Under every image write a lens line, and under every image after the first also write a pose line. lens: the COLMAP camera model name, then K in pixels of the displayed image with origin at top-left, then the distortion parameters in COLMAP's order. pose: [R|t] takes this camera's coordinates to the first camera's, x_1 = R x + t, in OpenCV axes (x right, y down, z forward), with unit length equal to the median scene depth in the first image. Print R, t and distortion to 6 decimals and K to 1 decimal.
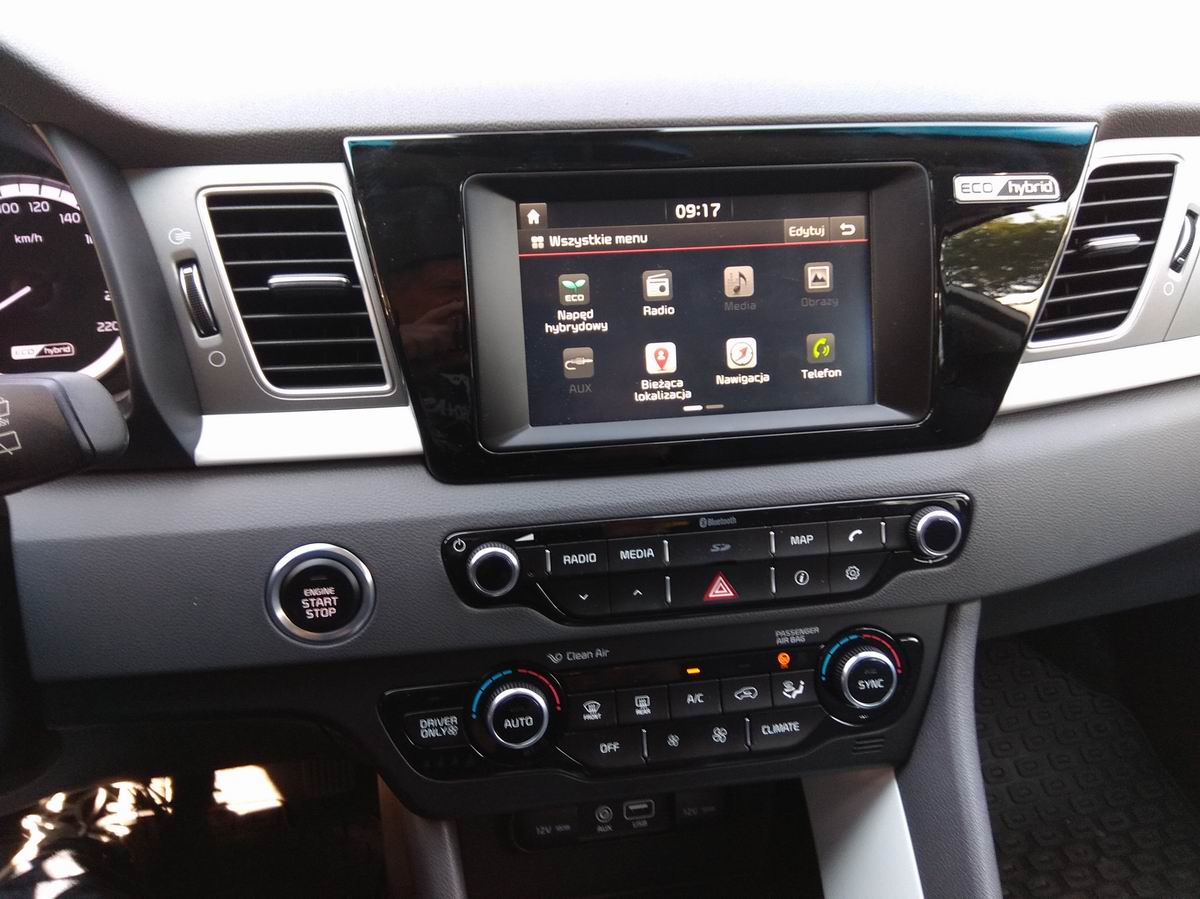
lens RADIAL K [[919.3, 0, 598.6], [0, 919.3, 446.1], [0, 0, 1]] dist [0.052682, -0.116464]
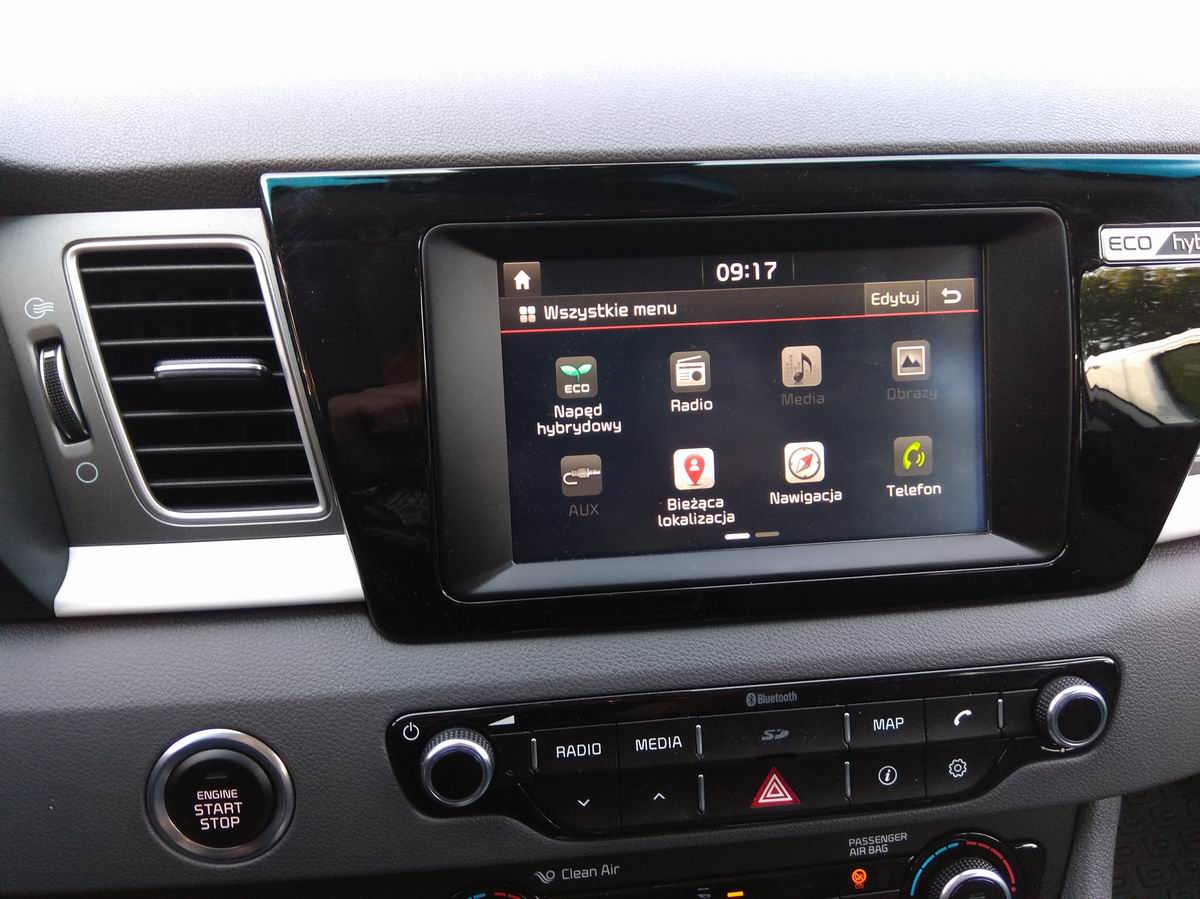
lens RADIAL K [[919.3, 0, 596.1], [0, 919.3, 443.7], [0, 0, 1]] dist [0.052682, -0.116464]
pose [[0.999026, 0.011763, -0.042525, 0.020803], [-0.013235, 0.999317, -0.034490, -0.091060], [0.042091, 0.035019, 0.998500, 0.265541]]
